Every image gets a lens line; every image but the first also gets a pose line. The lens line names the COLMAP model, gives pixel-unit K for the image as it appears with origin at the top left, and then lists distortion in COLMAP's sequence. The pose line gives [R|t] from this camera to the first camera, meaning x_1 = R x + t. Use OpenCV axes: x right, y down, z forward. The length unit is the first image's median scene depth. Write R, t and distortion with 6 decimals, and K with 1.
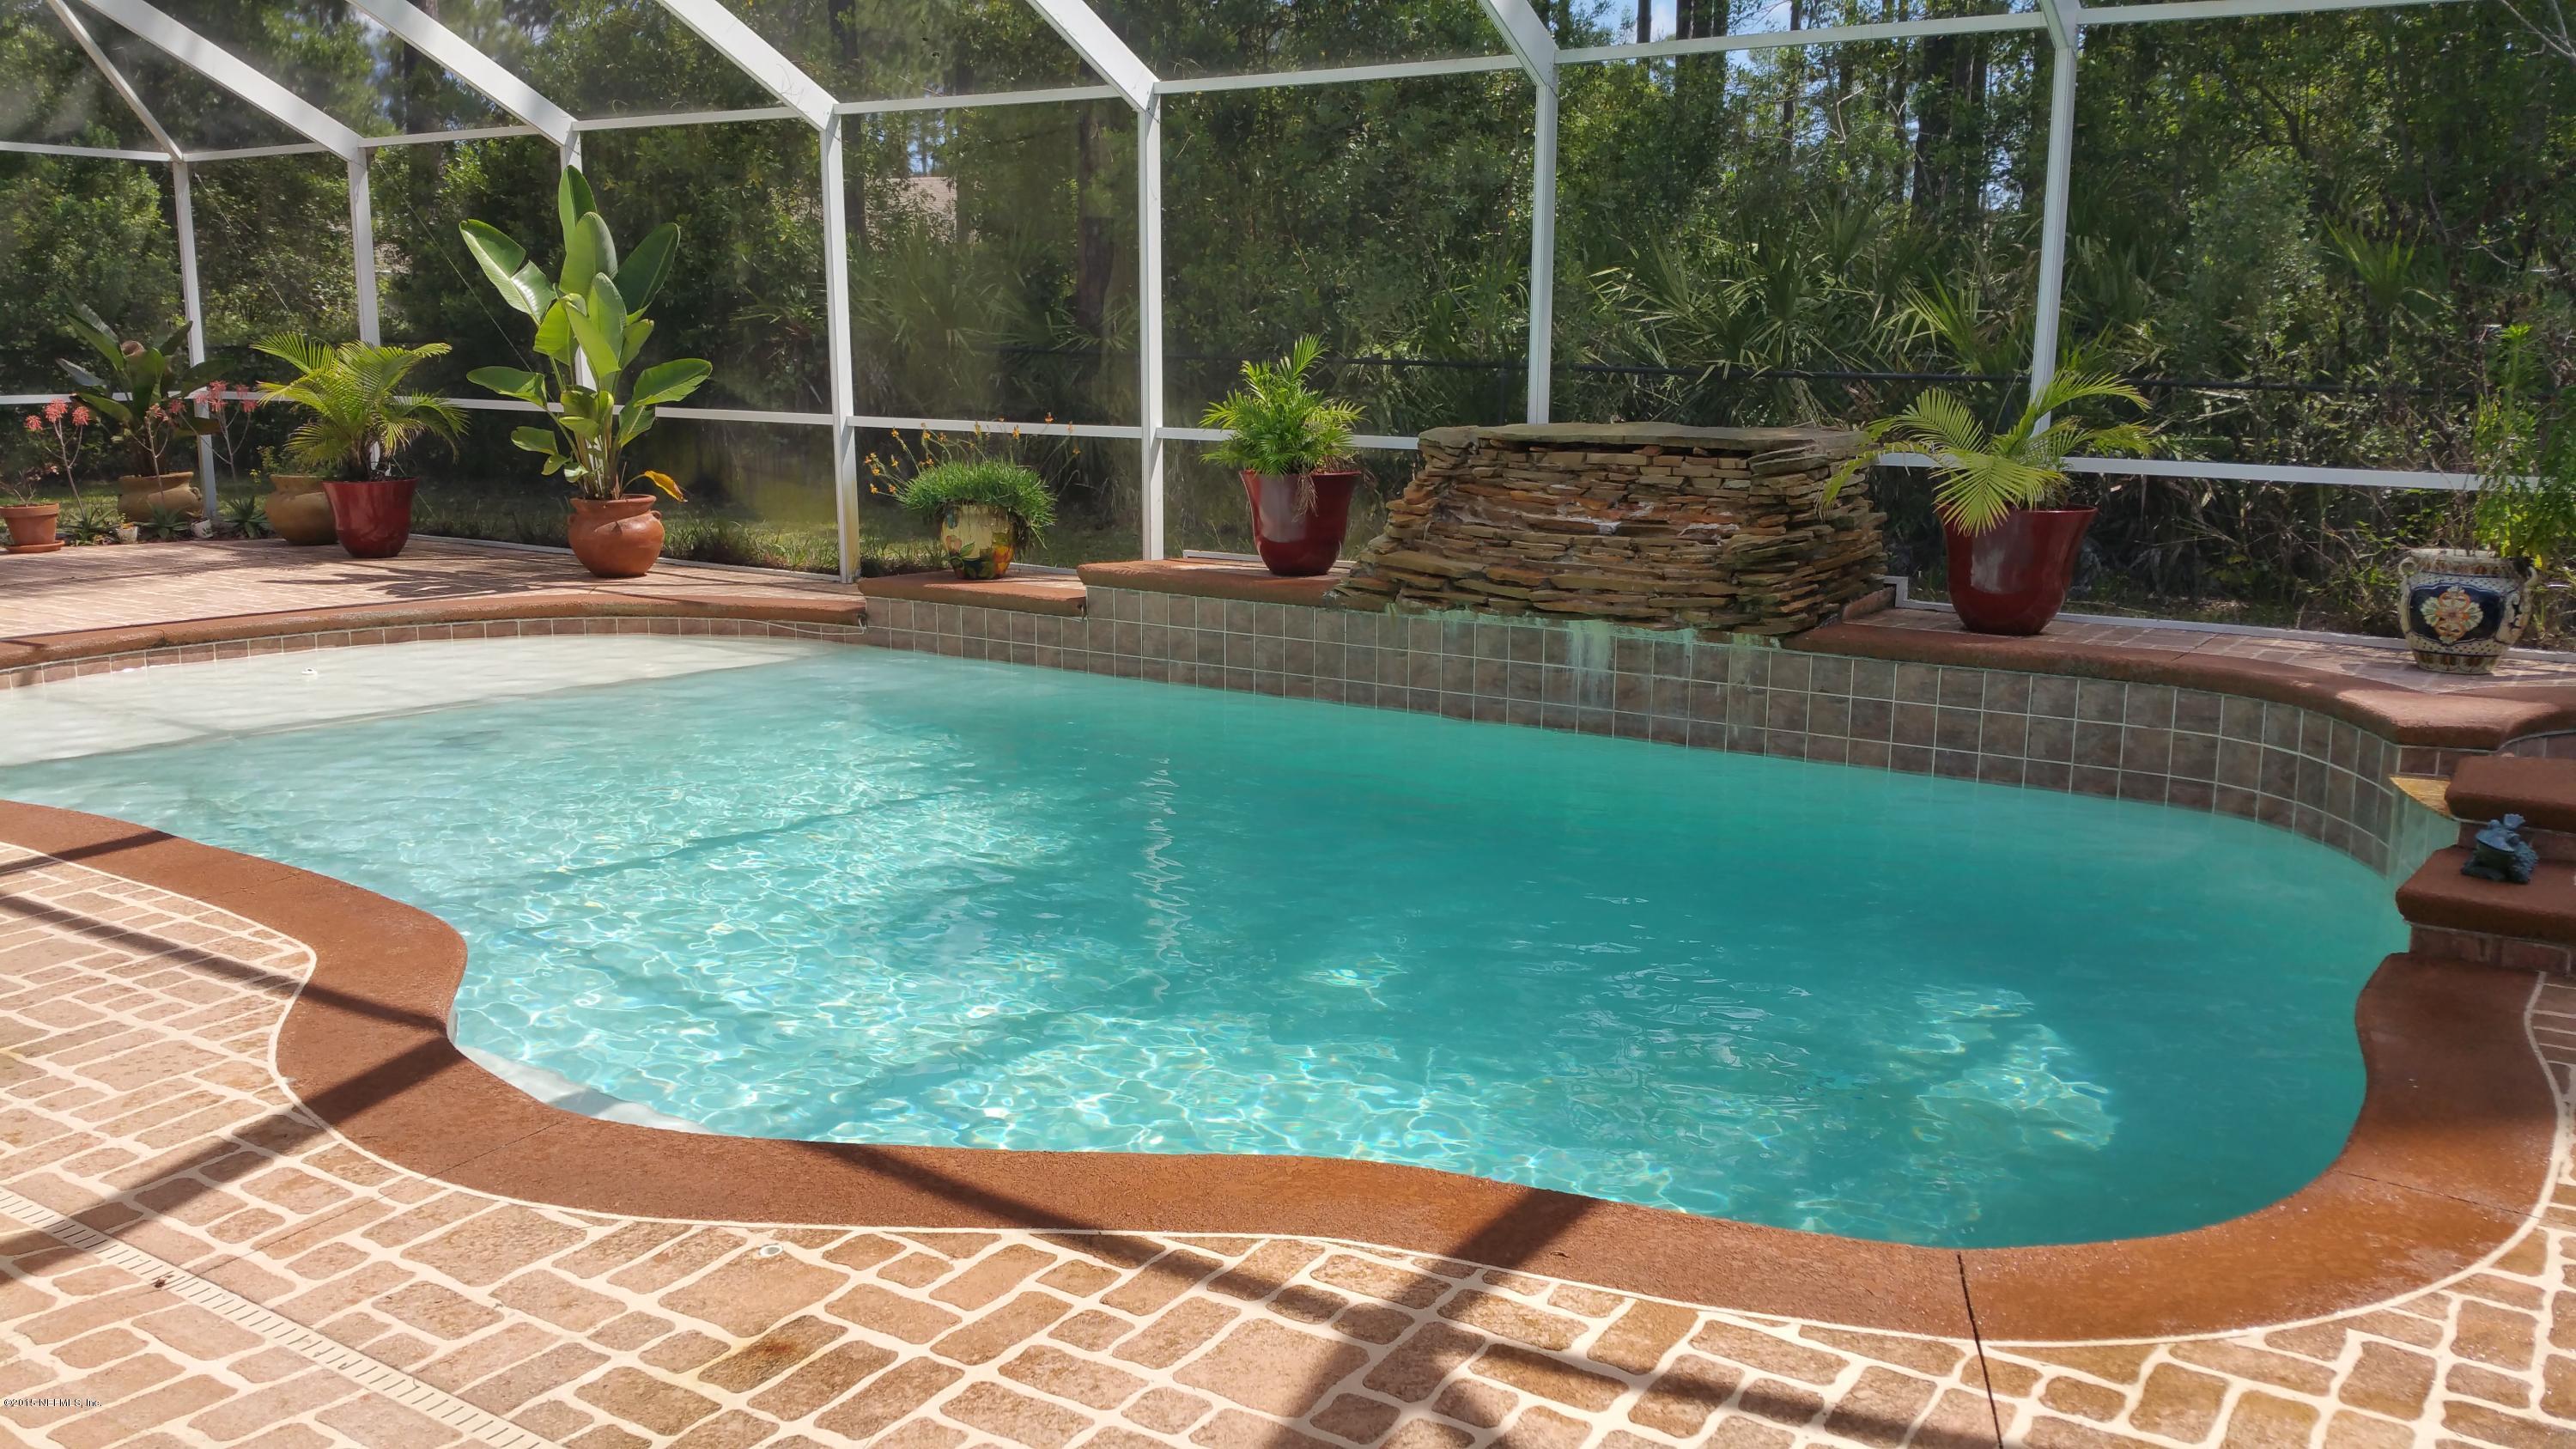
lens RADIAL K [[2096.4, 0, 1269.1], [0, 2096.4, 726.4], [0, 0, 1]] dist [0.108431, -0.208019]
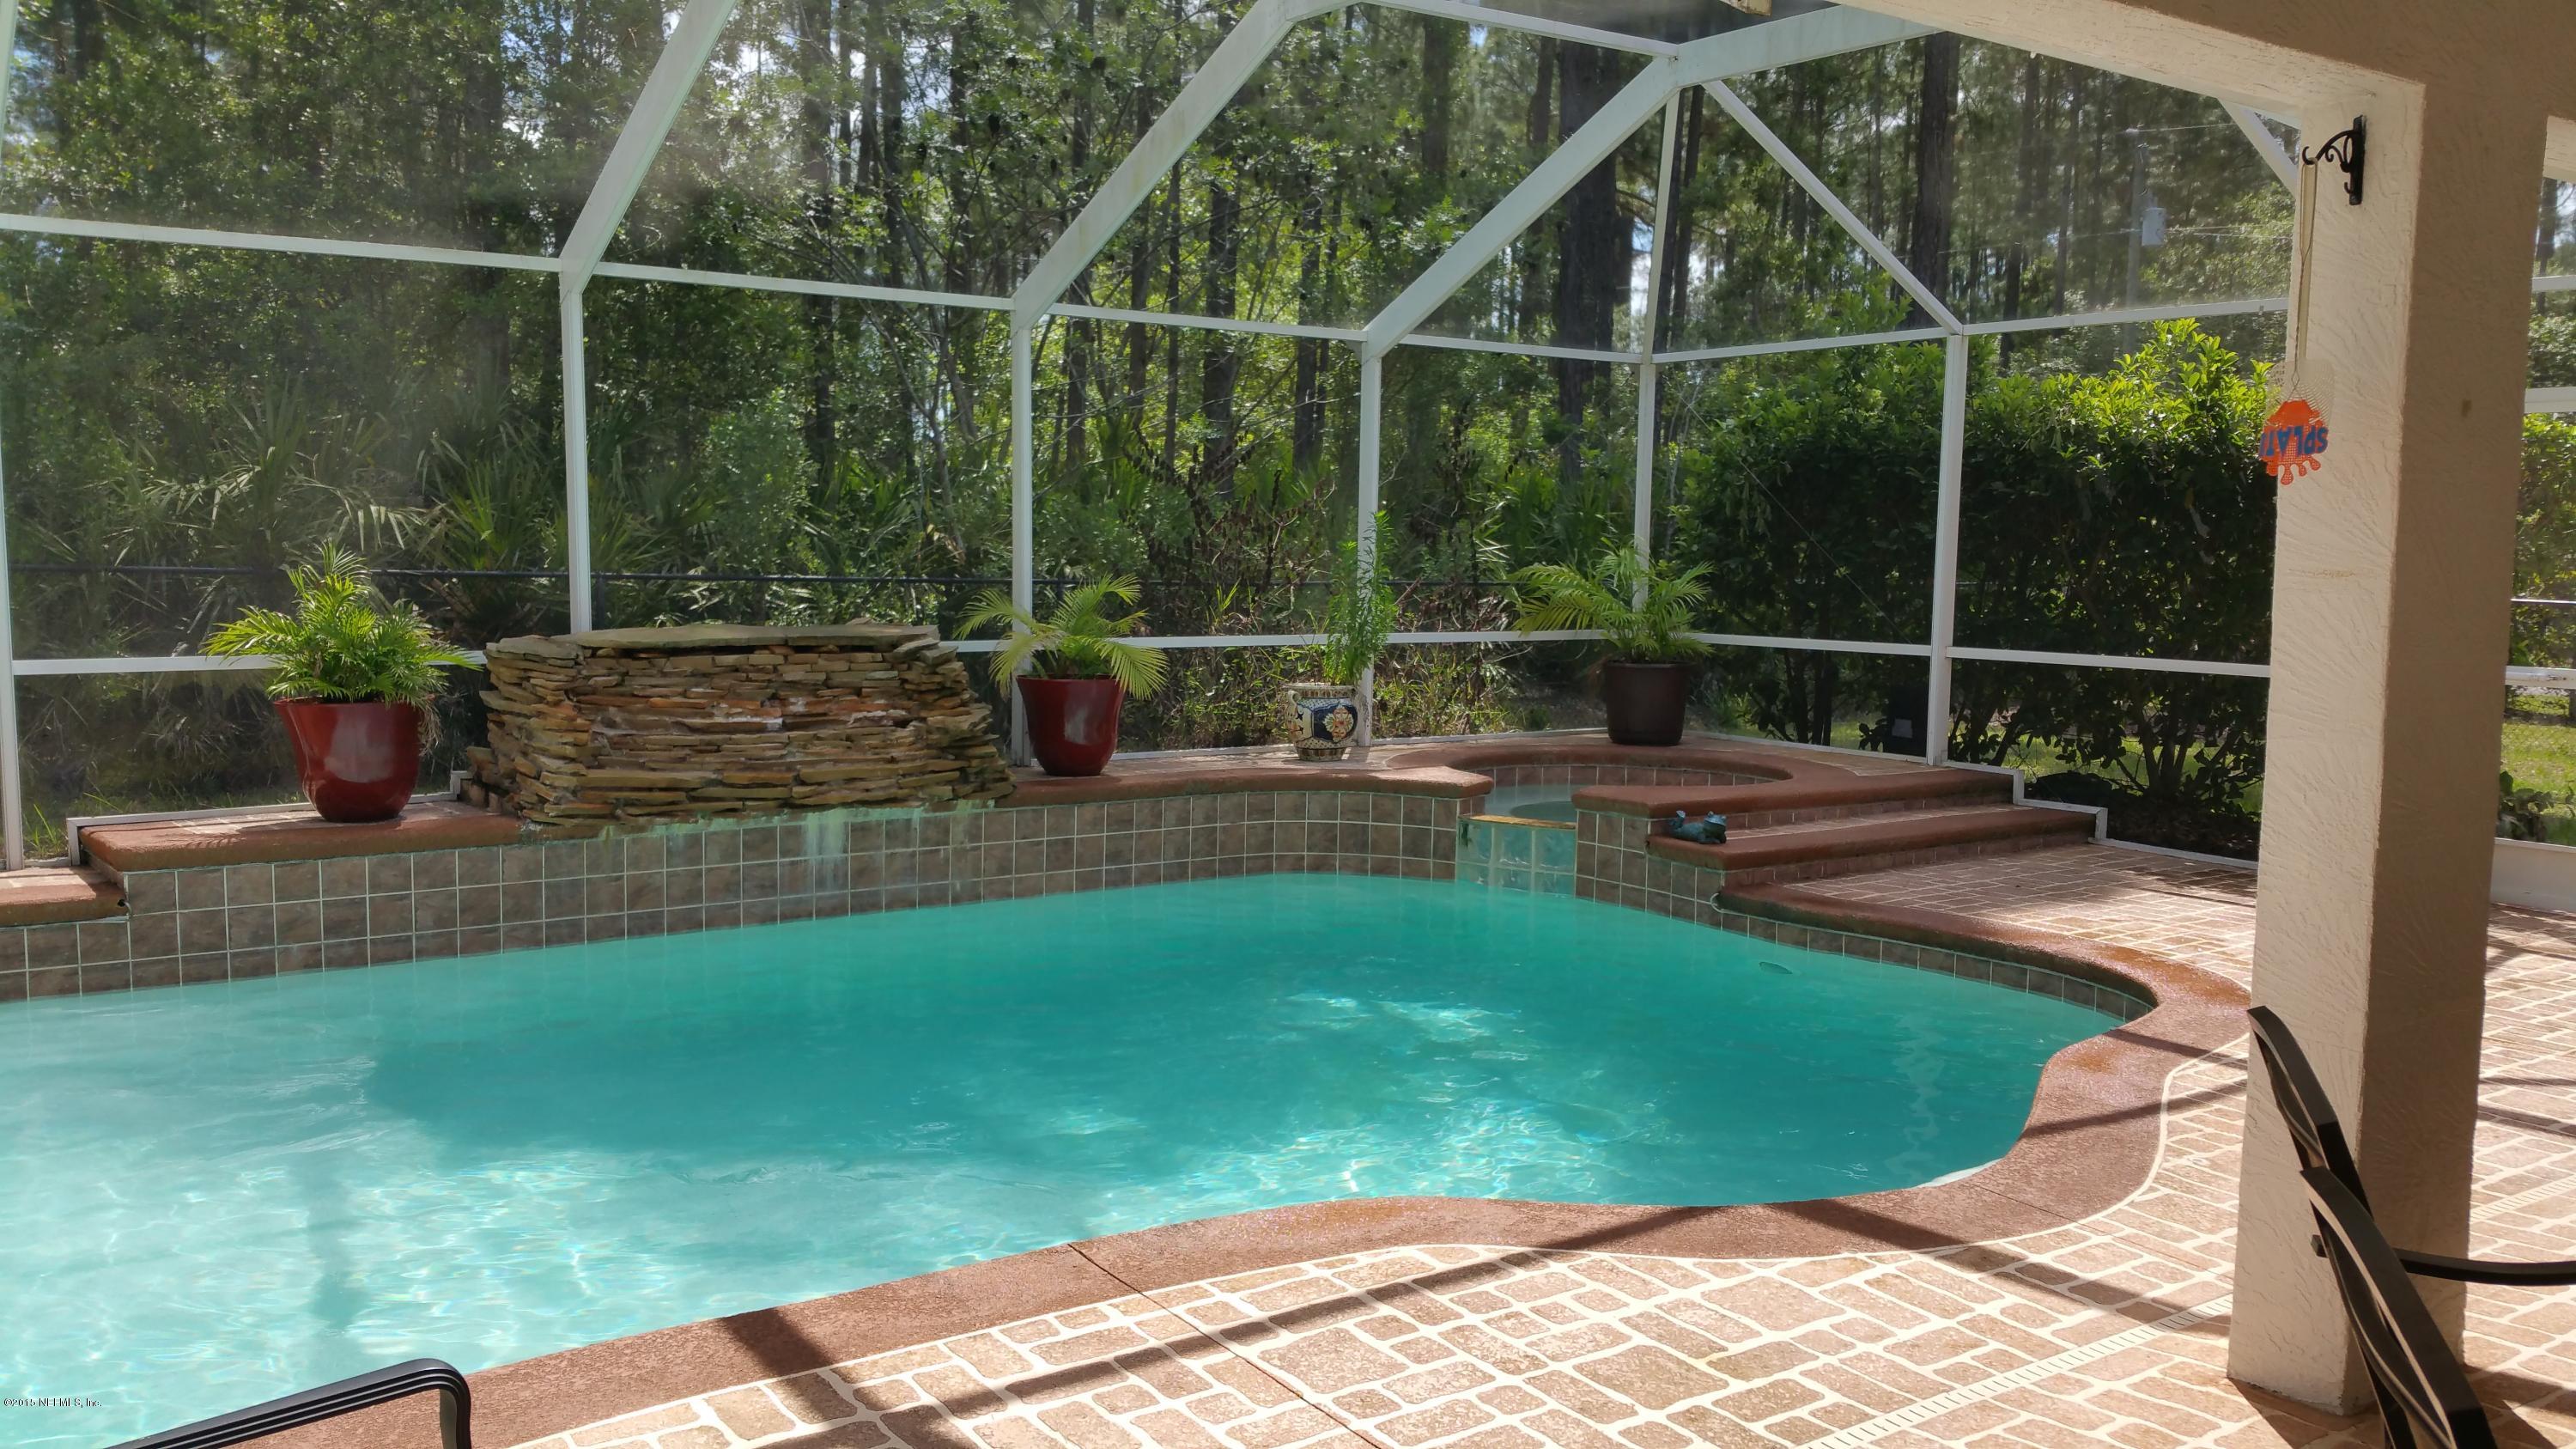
lens RADIAL K [[2096.4, 0, 1269.1], [0, 2096.4, 726.4], [0, 0, 1]] dist [0.108431, -0.208019]
pose [[0.351164, -0.087664, 0.932201, -0.885072], [0.161554, 0.986348, 0.031898, -0.105375], [-0.922271, 0.139400, 0.360532, 0.475875]]
